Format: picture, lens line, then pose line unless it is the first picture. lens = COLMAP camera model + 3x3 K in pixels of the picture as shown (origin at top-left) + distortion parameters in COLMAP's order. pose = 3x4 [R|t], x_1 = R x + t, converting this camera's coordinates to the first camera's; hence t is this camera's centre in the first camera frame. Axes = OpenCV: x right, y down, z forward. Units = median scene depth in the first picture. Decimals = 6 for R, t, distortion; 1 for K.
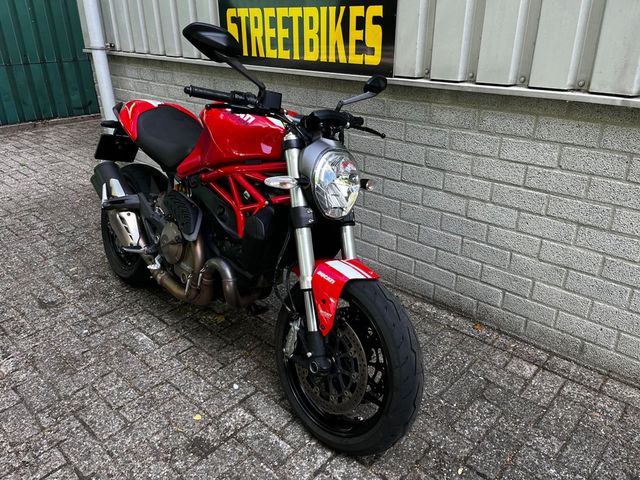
lens RADIAL K [[489.5, 0, 318.9], [0, 489.5, 243.0], [0, 0, 1]] dist [0.058261, -0.085862]
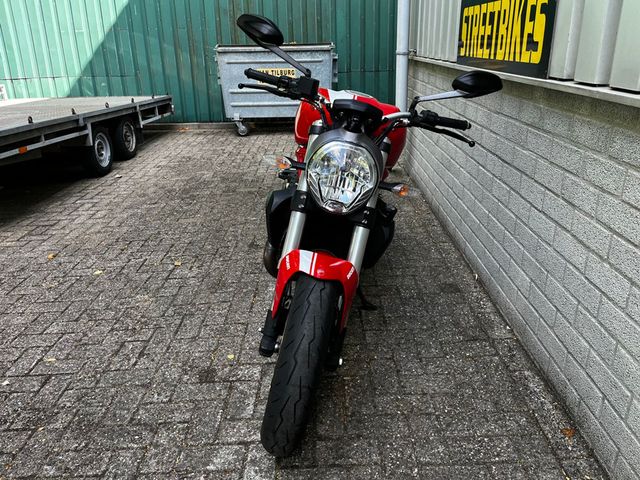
lens RADIAL K [[489.5, 0, 324.7], [0, 489.5, 238.4], [0, 0, 1]] dist [0.058261, -0.085862]
pose [[0.686482, 0.259743, -0.679174, 0.560784], [-0.285386, 0.955323, 0.076896, -0.056898], [0.668803, 0.141039, 0.729939, 0.242477]]
